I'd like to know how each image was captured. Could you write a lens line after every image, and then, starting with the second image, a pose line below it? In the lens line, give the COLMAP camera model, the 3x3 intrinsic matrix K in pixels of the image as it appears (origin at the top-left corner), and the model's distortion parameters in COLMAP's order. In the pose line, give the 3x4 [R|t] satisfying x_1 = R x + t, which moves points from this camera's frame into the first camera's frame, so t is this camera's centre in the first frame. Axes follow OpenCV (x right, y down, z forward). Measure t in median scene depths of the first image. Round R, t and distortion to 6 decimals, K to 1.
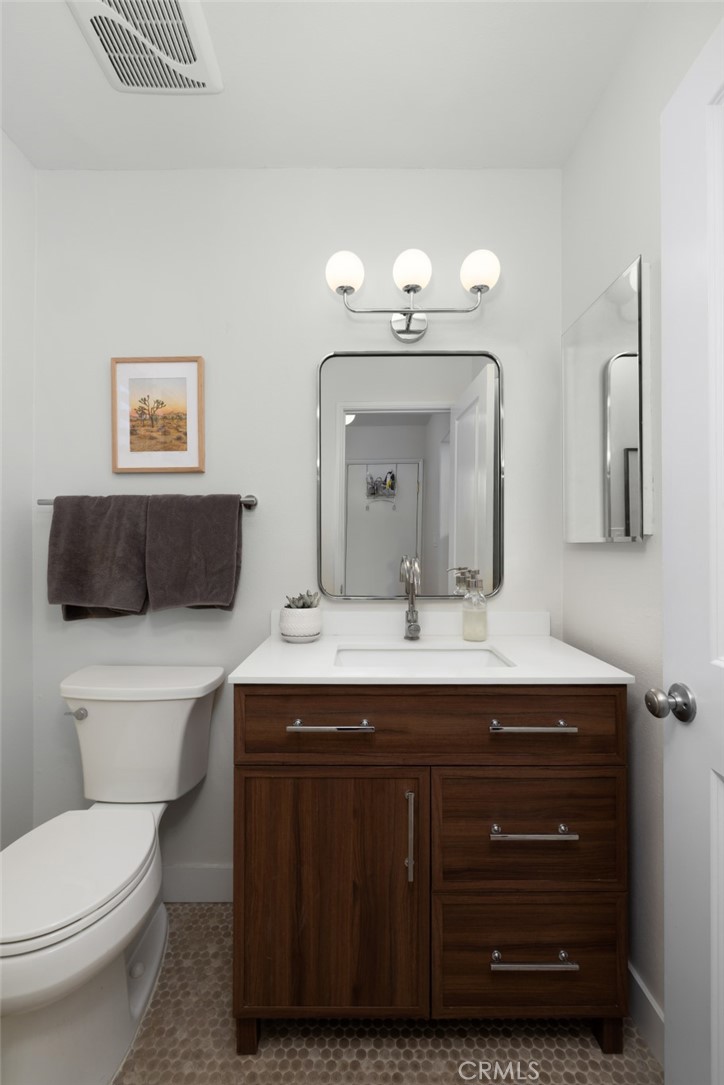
lens RADIAL K [[450.0, 0, 380.4], [0, 450.0, 541.3], [0, 0, 1]] dist [-0.000117, -0.000450]
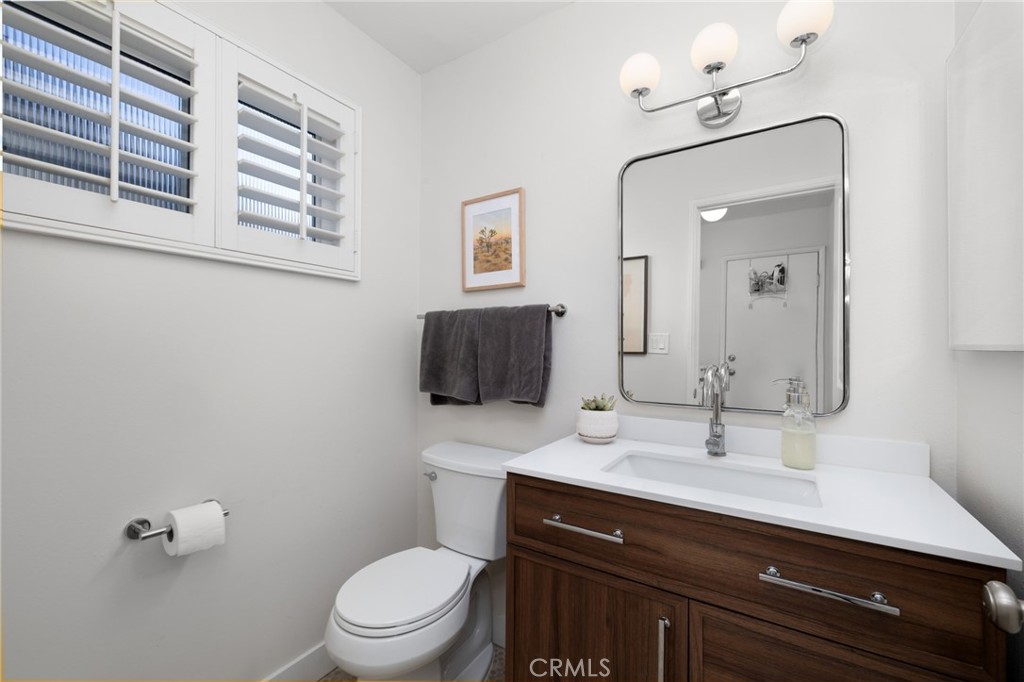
lens RADIAL K [[424.7, 0, 512.0], [0, 424.7, 341.0], [0, 0, 1]] dist [-0.000117, -0.000450]
pose [[0.844947, -0.002584, -0.534843, 0.181026], [0.001120, 0.999995, -0.003063, -0.009344], [0.534848, 0.001989, 0.844946, 0.060818]]
